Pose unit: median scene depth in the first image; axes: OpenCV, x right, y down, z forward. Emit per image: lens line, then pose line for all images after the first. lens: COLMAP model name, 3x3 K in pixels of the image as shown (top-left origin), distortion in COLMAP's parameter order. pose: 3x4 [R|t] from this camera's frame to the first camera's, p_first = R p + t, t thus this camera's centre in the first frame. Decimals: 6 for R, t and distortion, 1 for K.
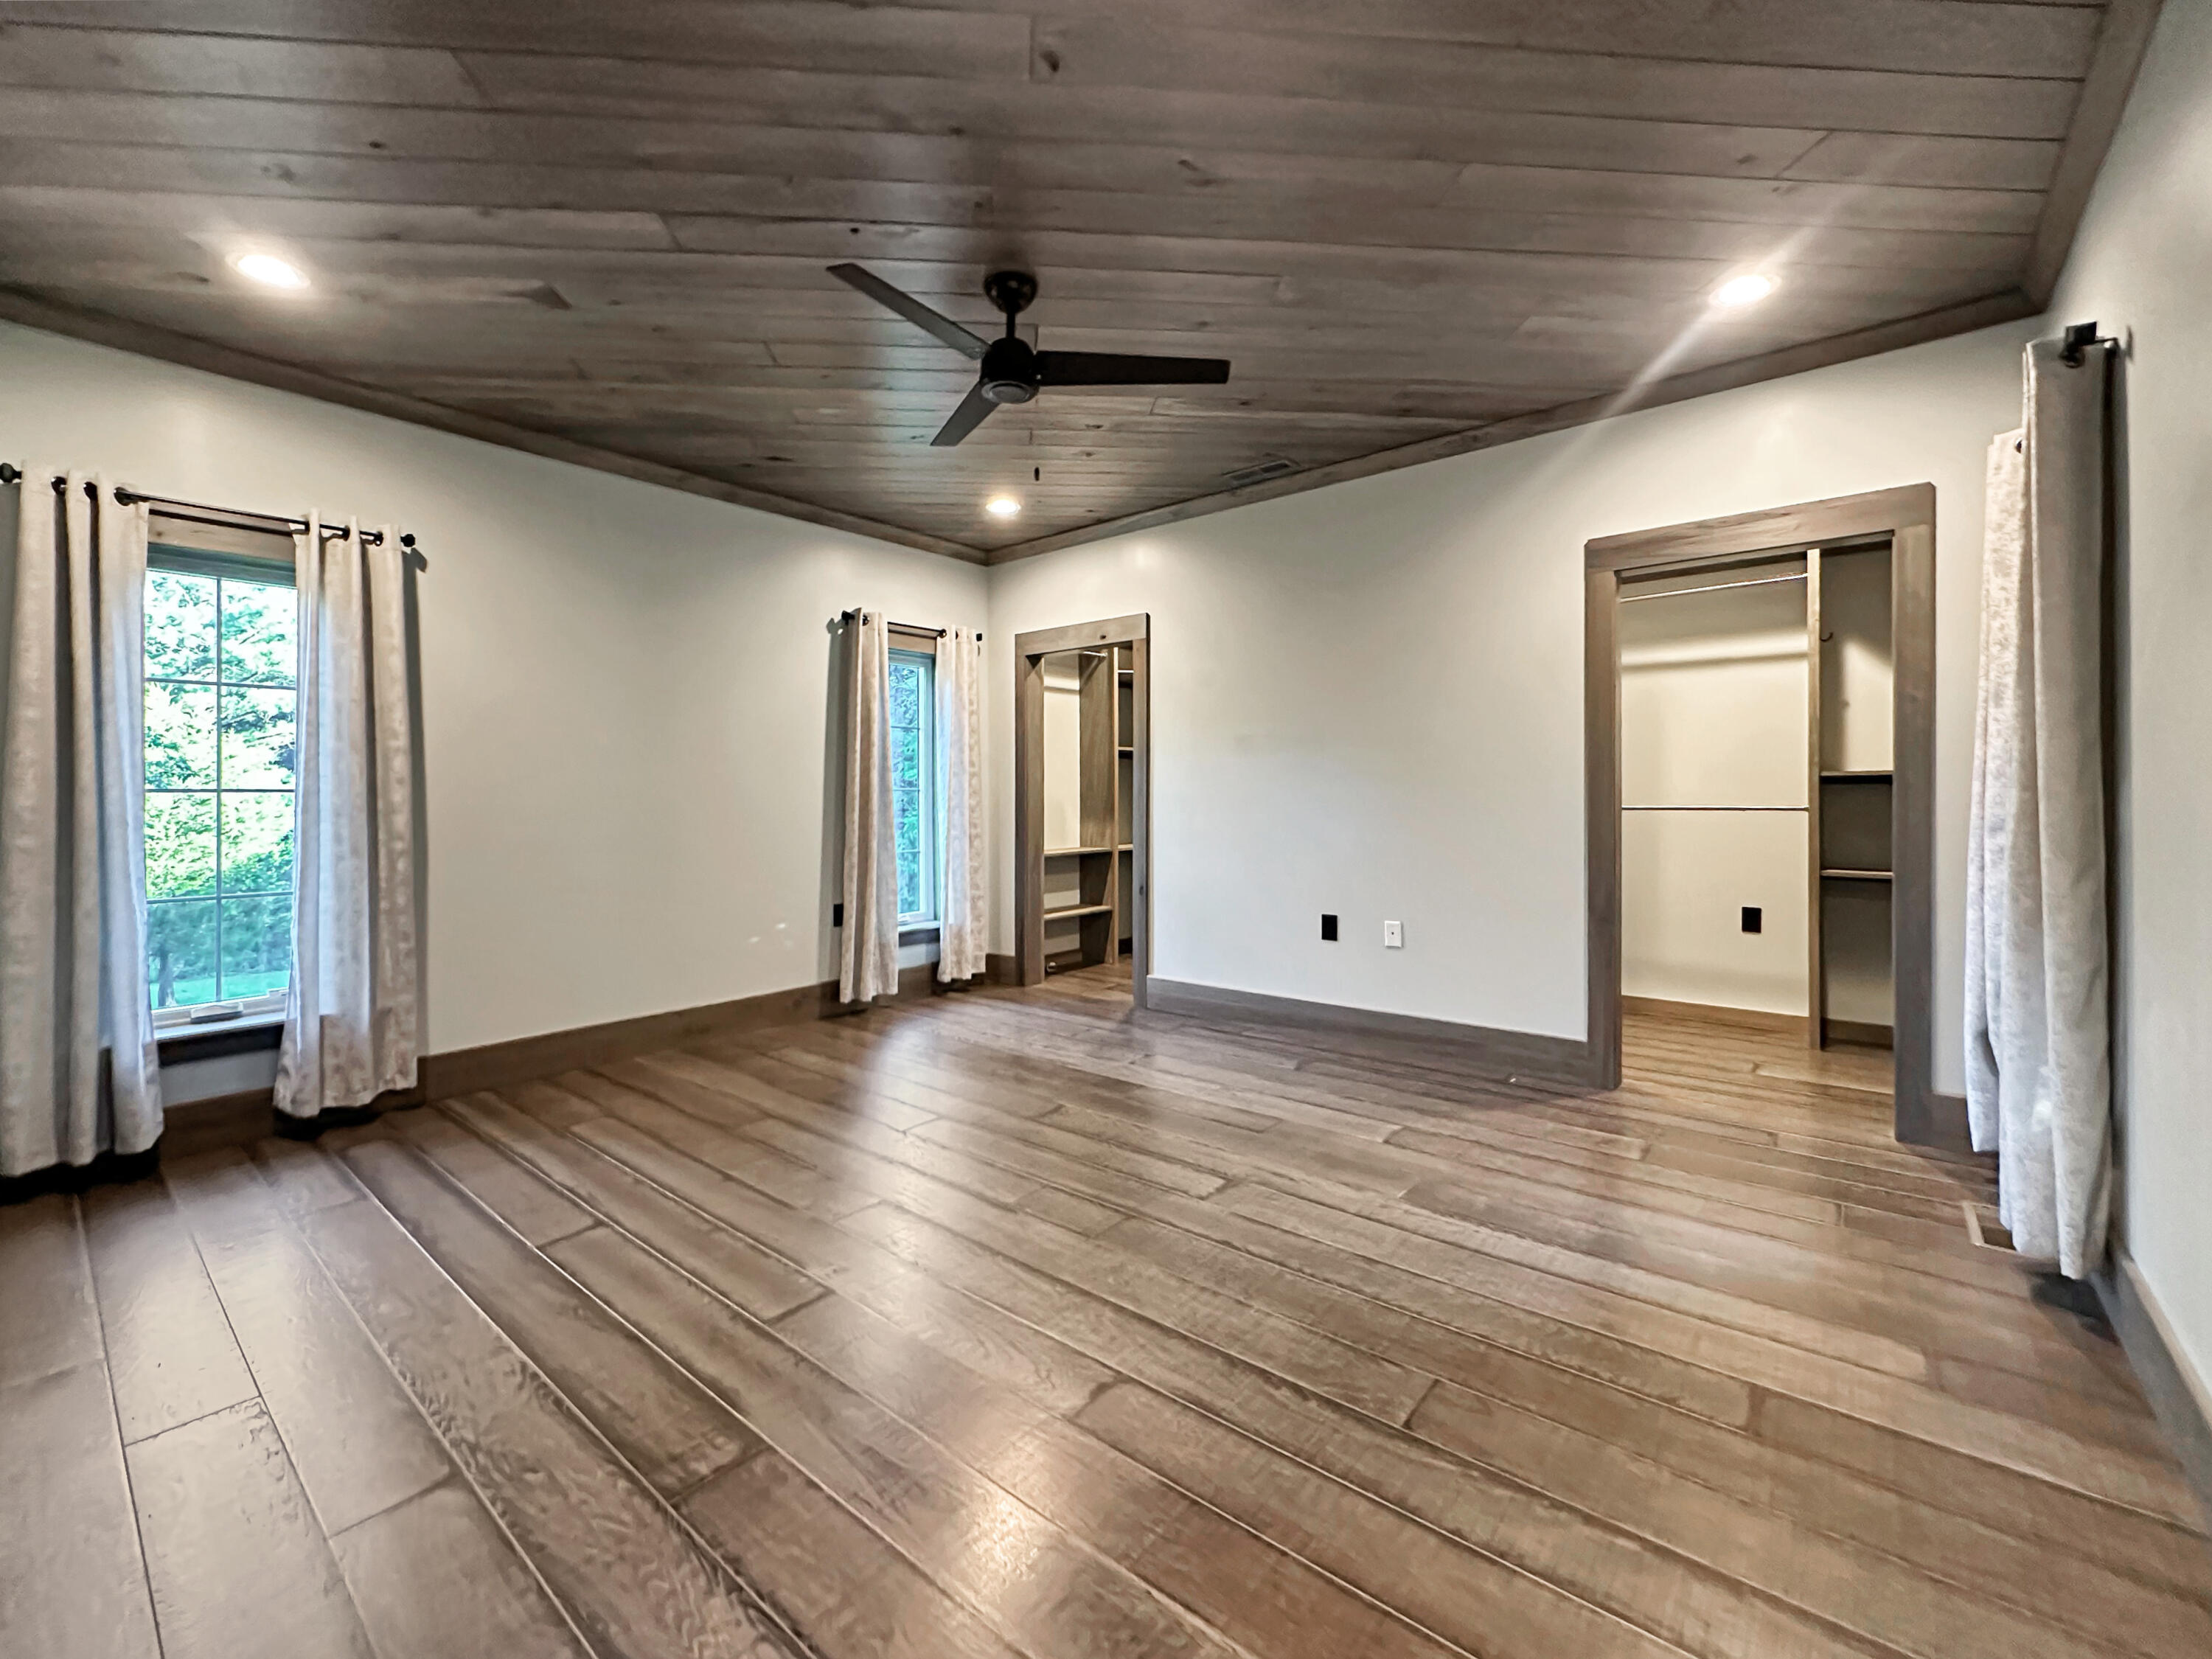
lens RADIAL K [[914.1, 0, 1095.8], [0, 914.1, 796.0], [0, 0, 1]] dist [-0.002185, -0.000173]
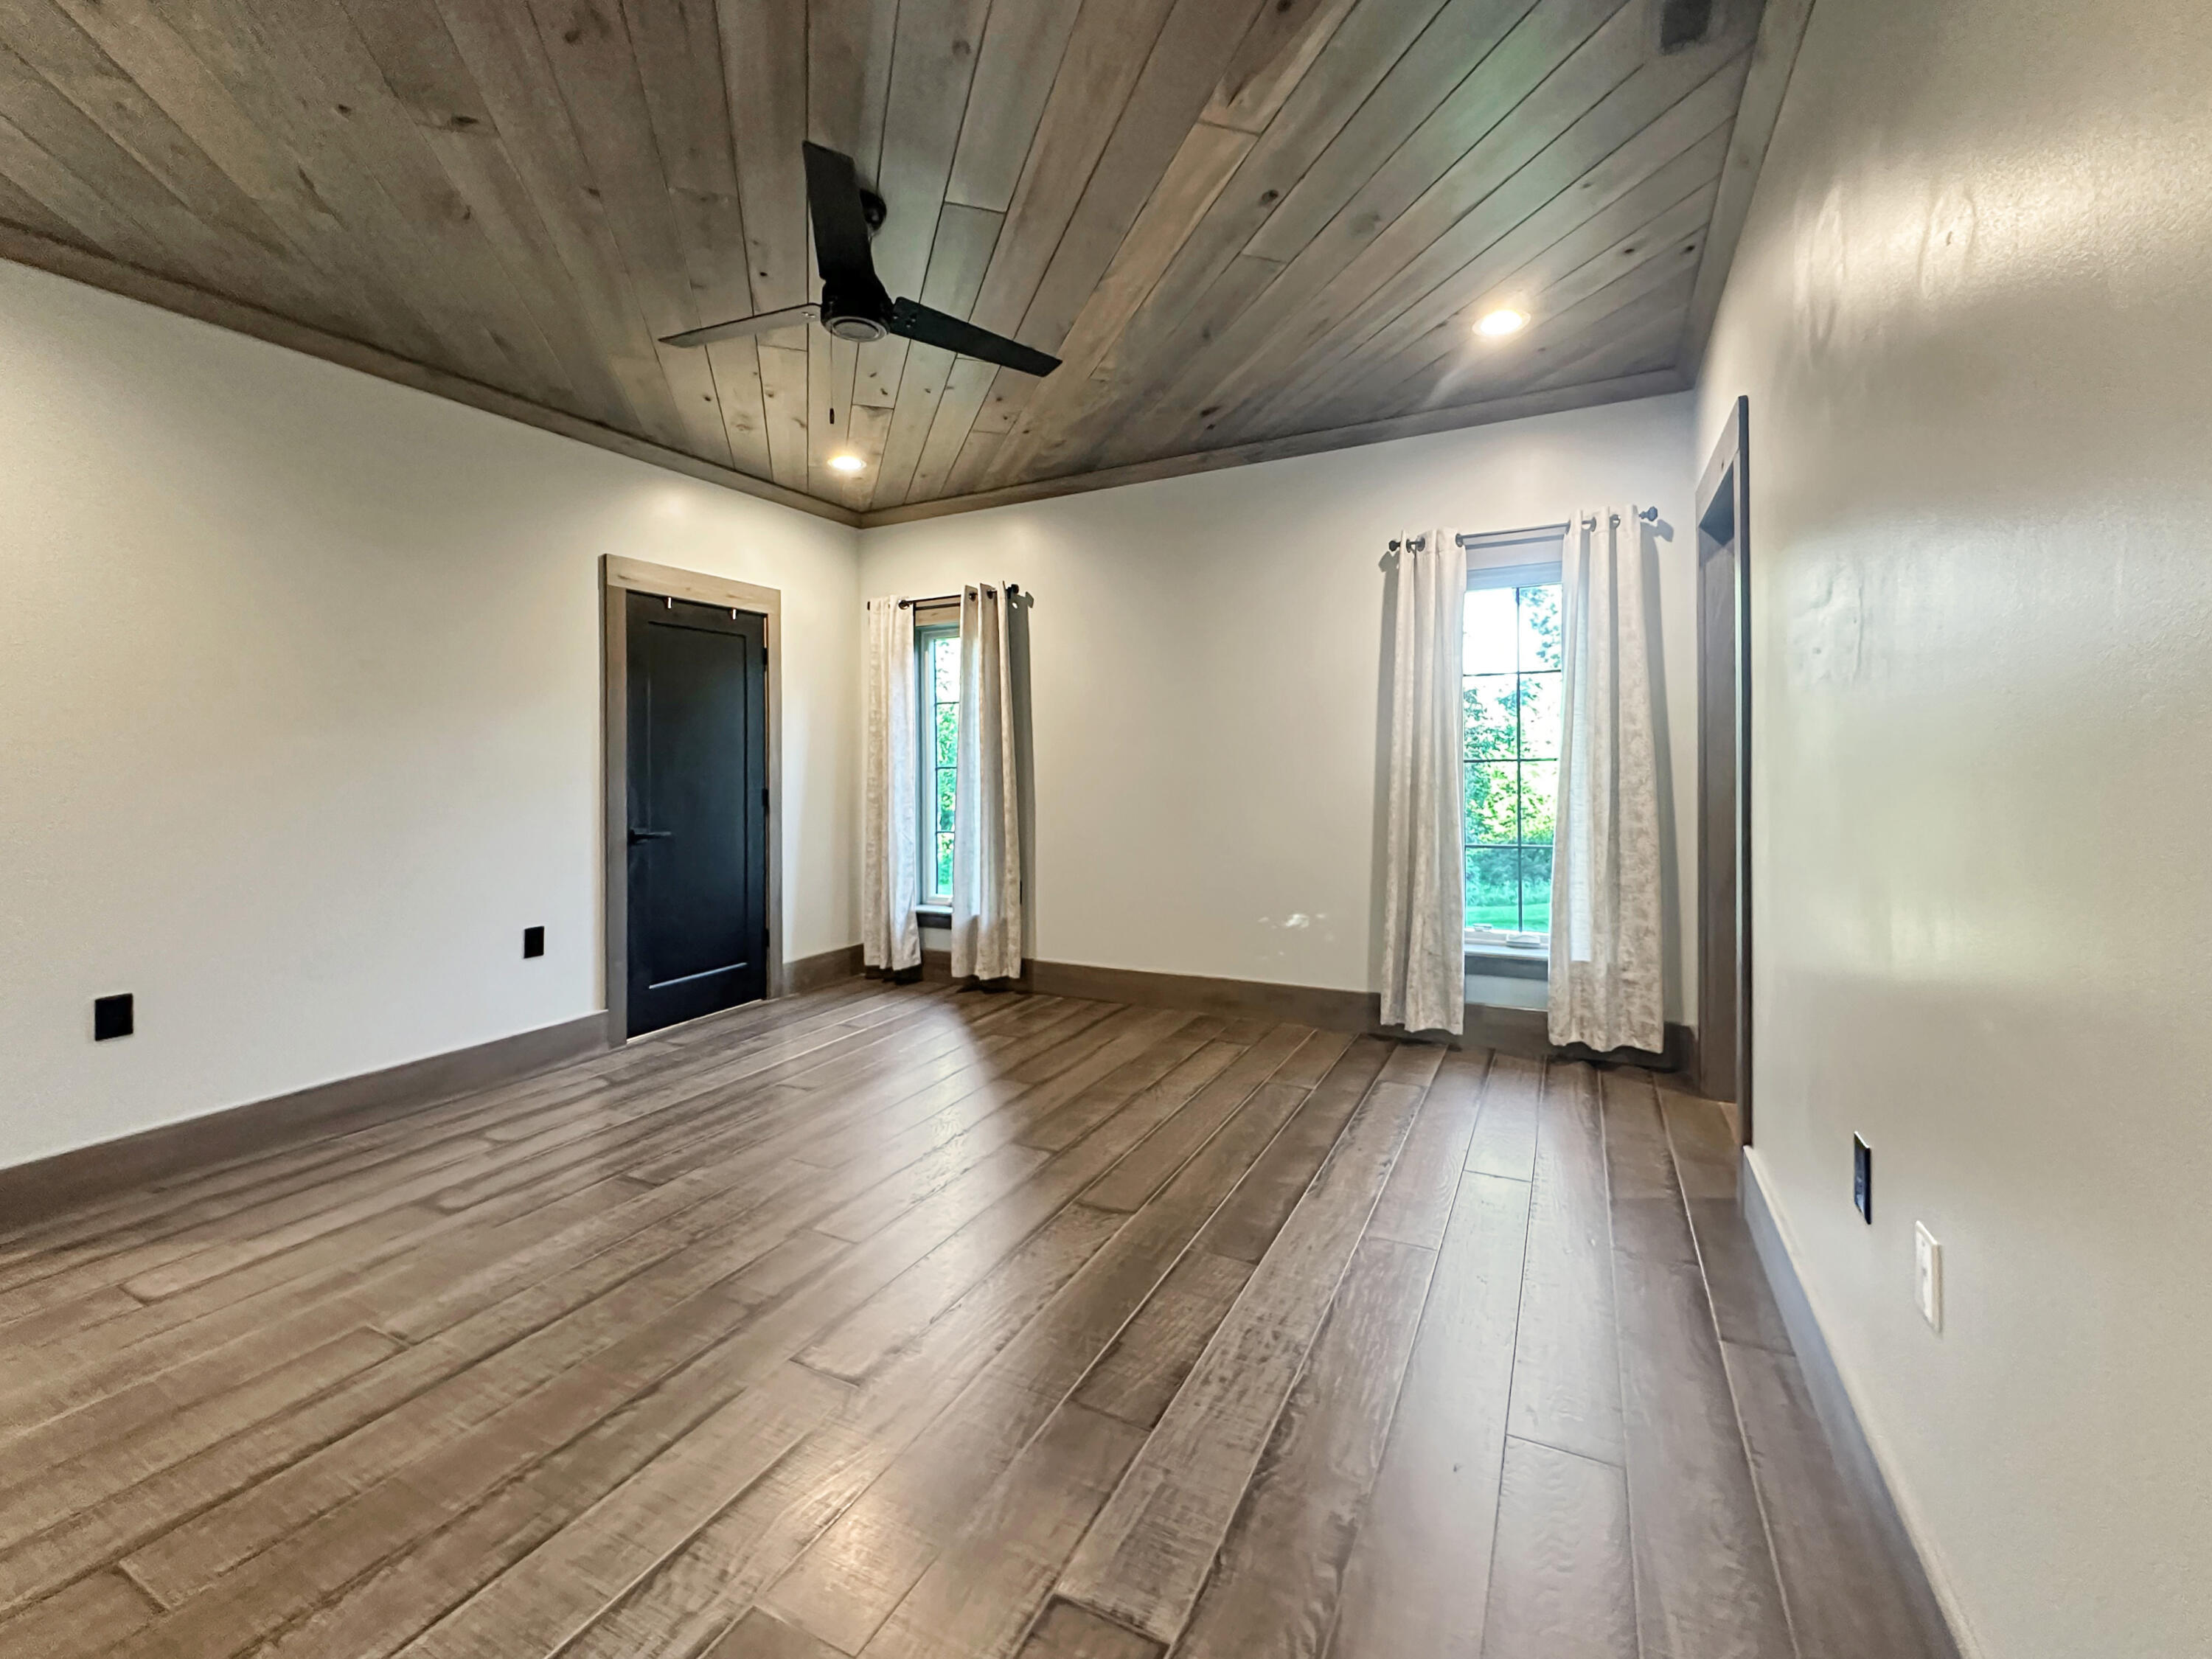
lens RADIAL K [[934.5, 0, 1106.4], [0, 934.5, 694.5], [0, 0, 1]] dist [-0.007603, -0.000054]
pose [[0.228570, -0.072368, -0.970834, 0.645354], [0.006867, 0.997328, -0.072726, -0.003999], [0.973503, 0.009956, 0.228456, 0.775241]]
